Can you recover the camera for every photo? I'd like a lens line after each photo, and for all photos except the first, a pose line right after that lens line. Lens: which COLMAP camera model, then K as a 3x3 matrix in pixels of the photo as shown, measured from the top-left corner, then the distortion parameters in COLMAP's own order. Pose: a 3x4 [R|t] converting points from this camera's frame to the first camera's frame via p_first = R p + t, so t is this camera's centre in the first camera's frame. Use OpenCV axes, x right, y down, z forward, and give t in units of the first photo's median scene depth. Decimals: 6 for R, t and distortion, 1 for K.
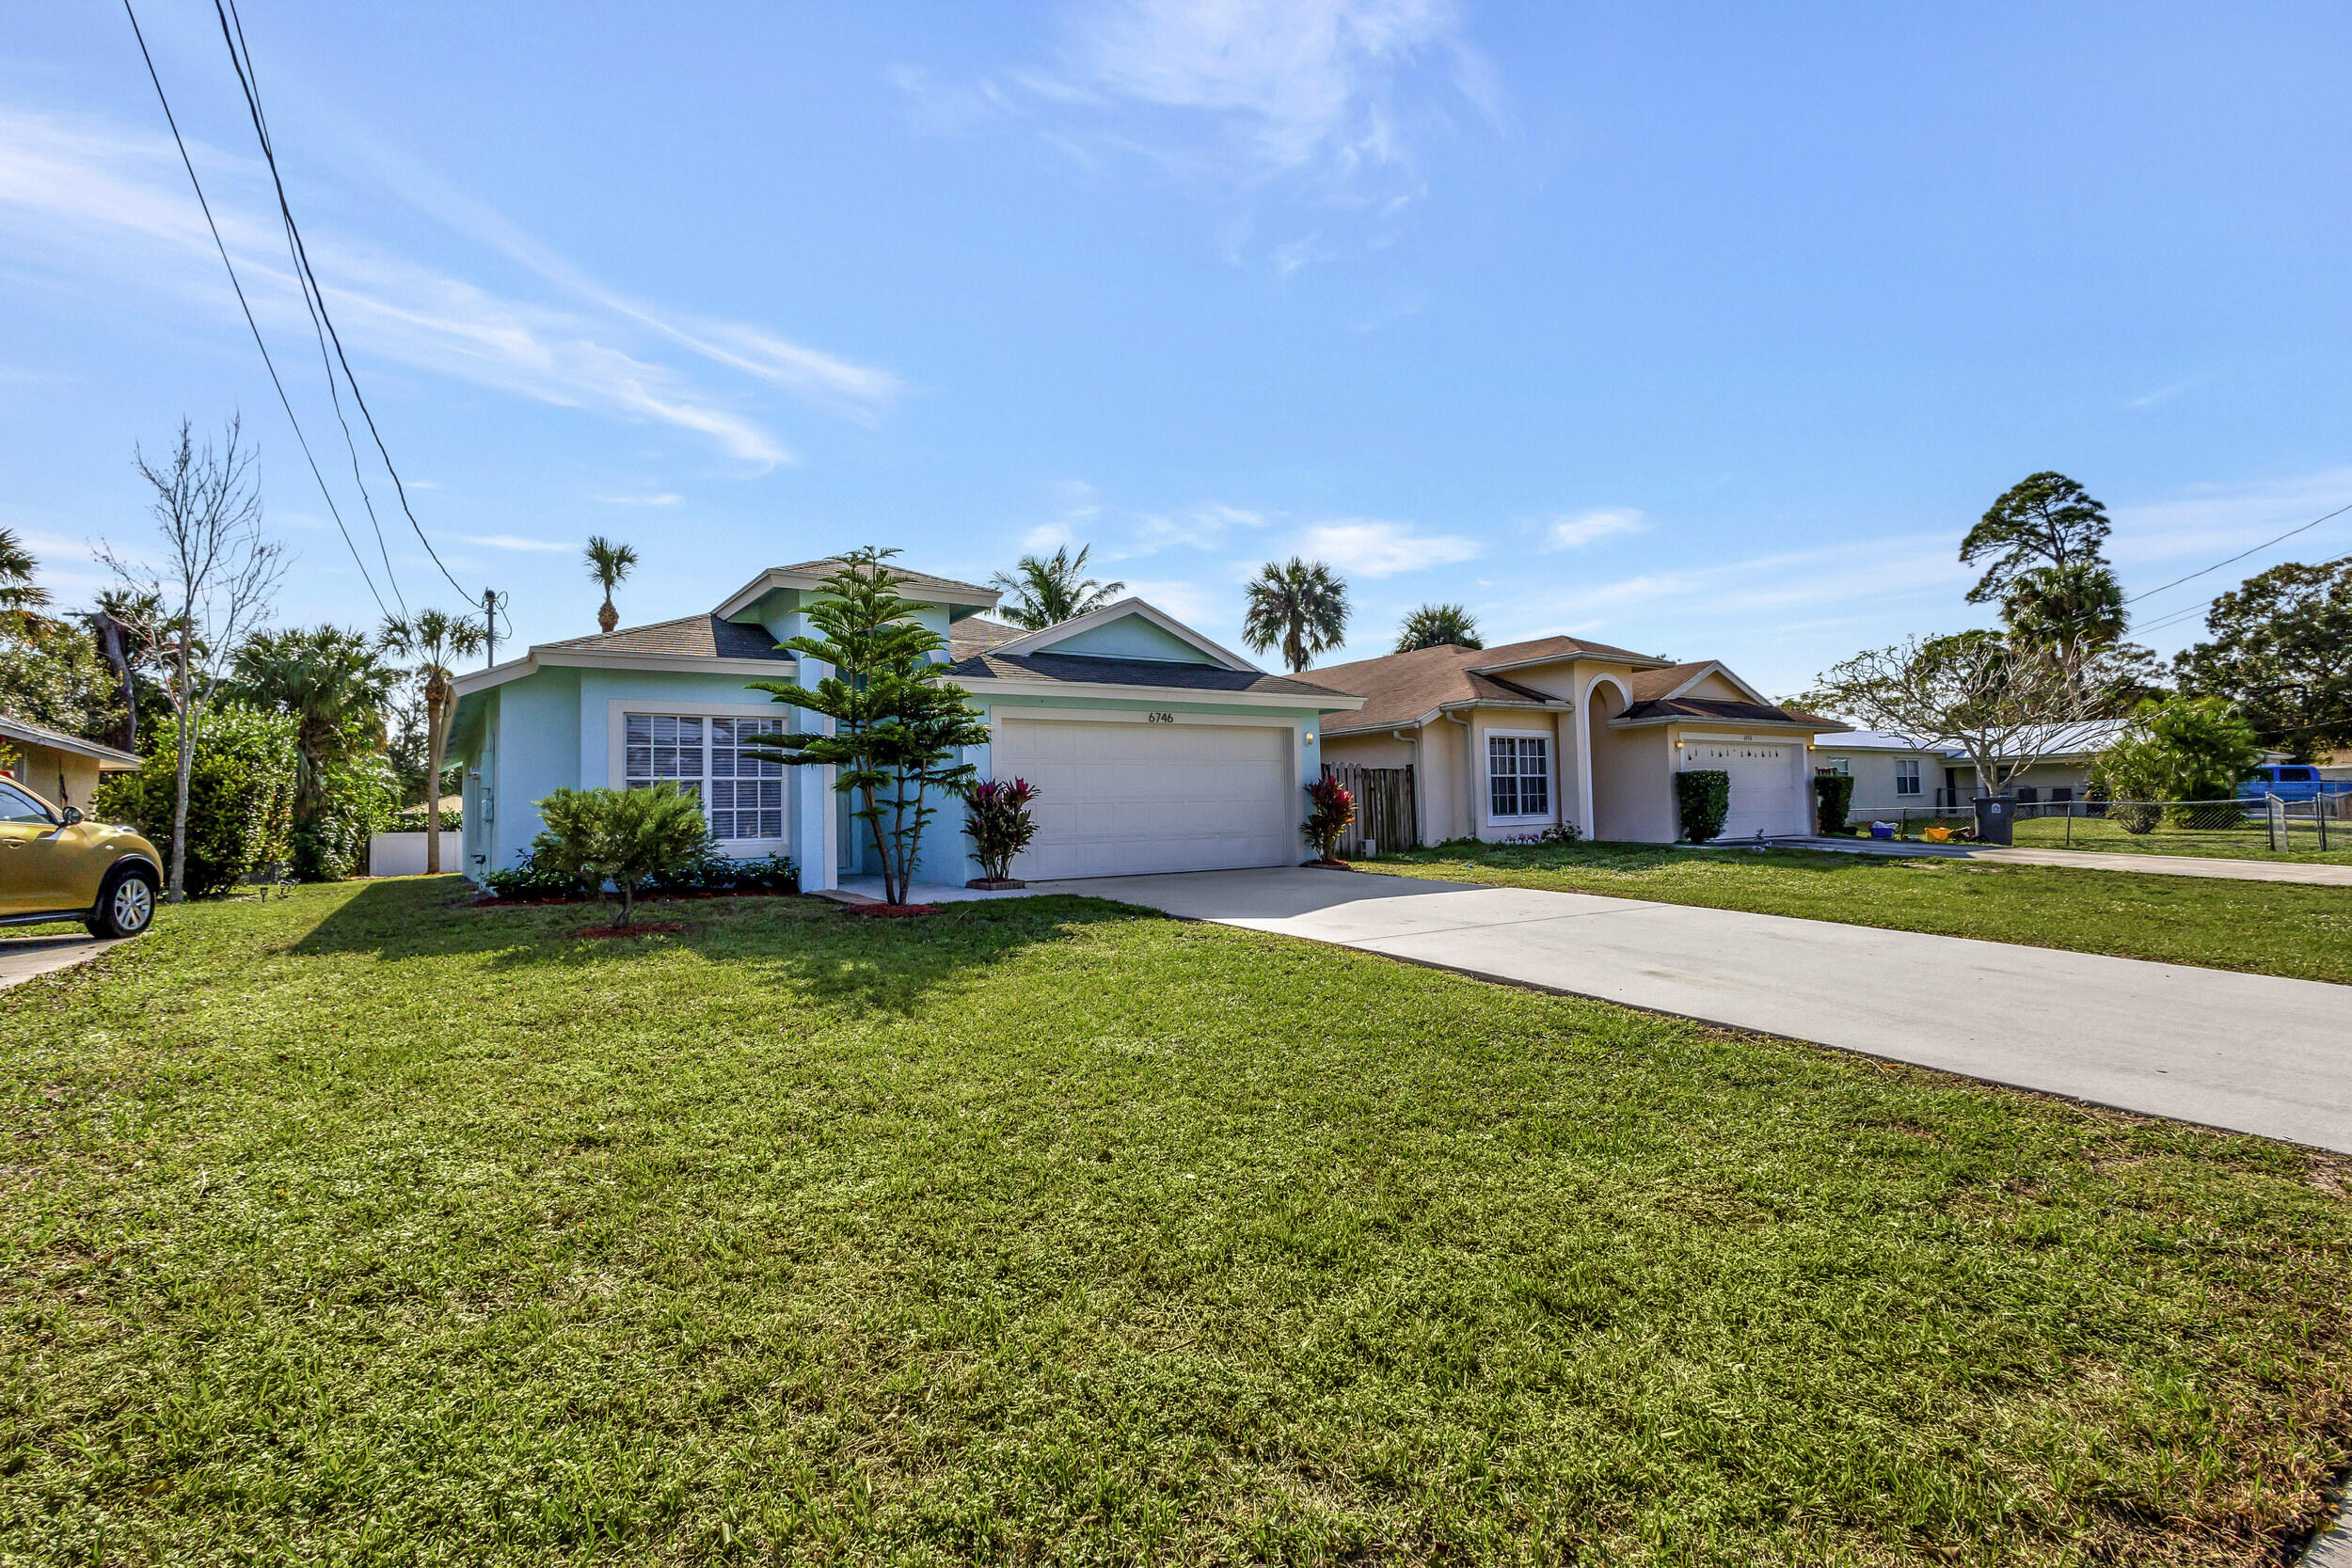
lens RADIAL K [[1089.6, 0, 1180.7], [0, 1089.6, 784.2], [0, 0, 1]] dist [0.004762, -0.001406]
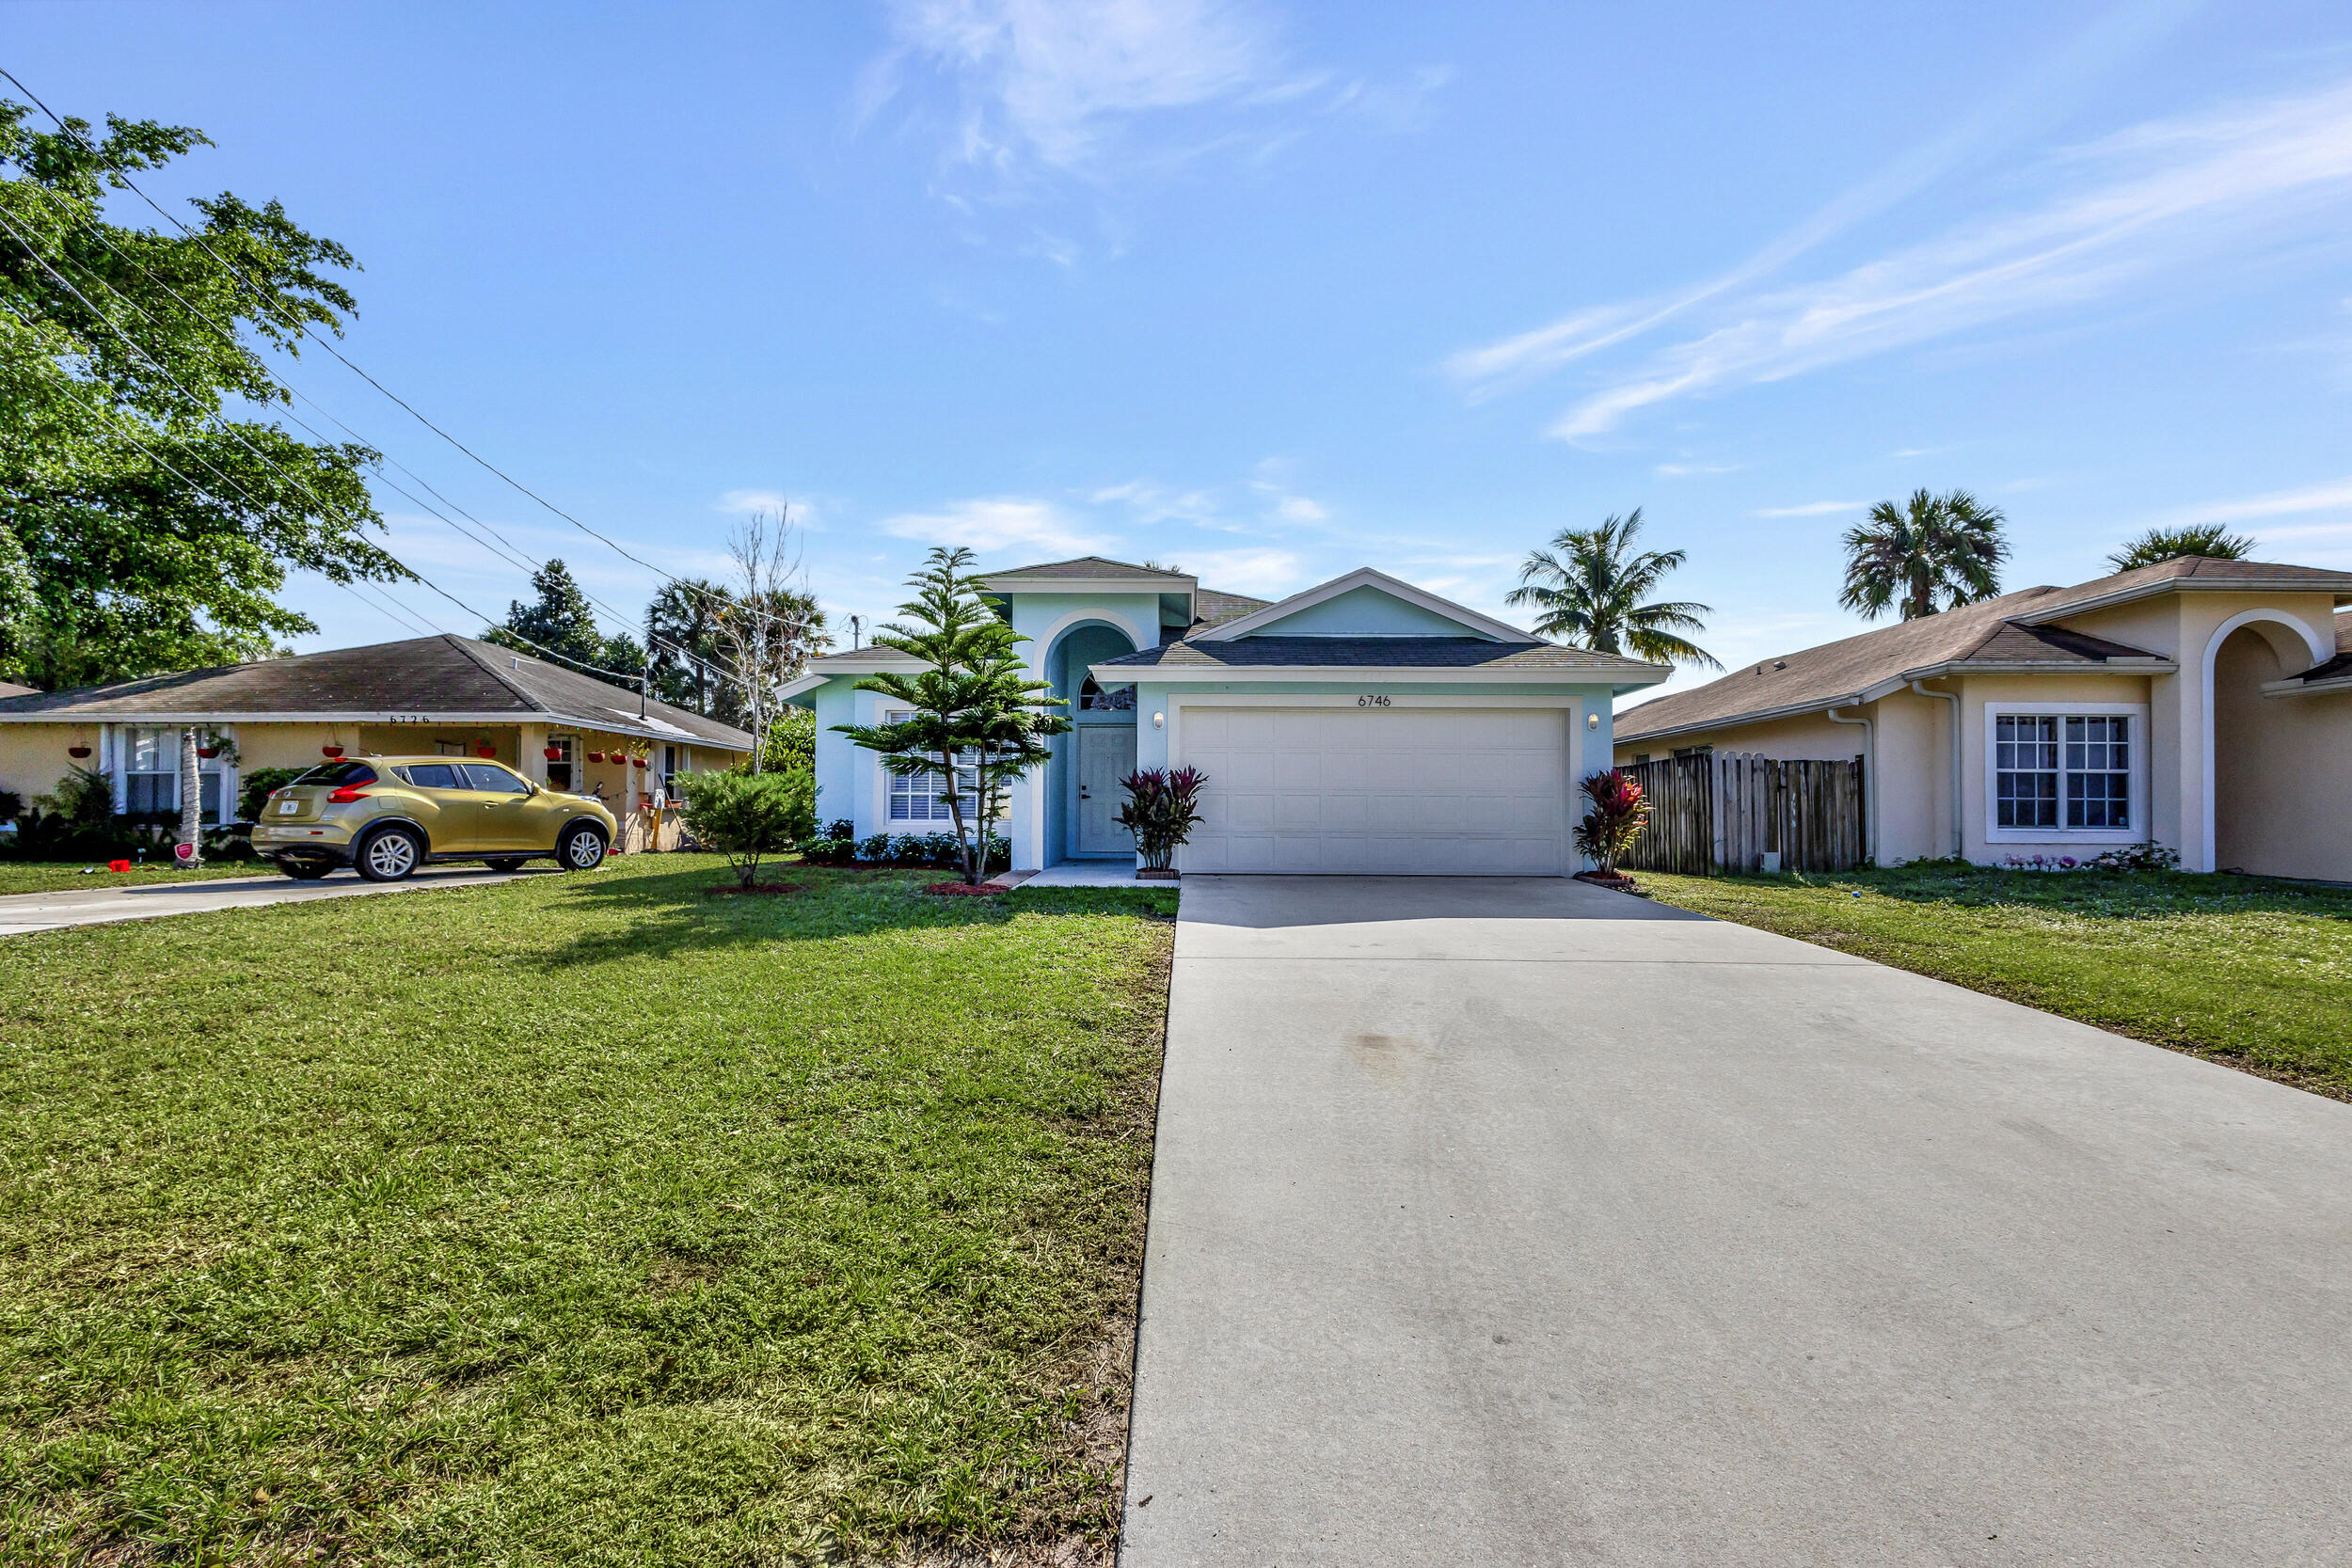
lens RADIAL K [[1089.6, 0, 1175.9], [0, 1089.6, 799.0], [0, 0, 1]] dist [0.004762, -0.001406]
pose [[0.814671, 0.020326, -0.579567, 0.258998], [-0.010454, 0.999738, 0.020367, 0.001802], [0.579829, -0.010534, 0.814670, 0.125577]]
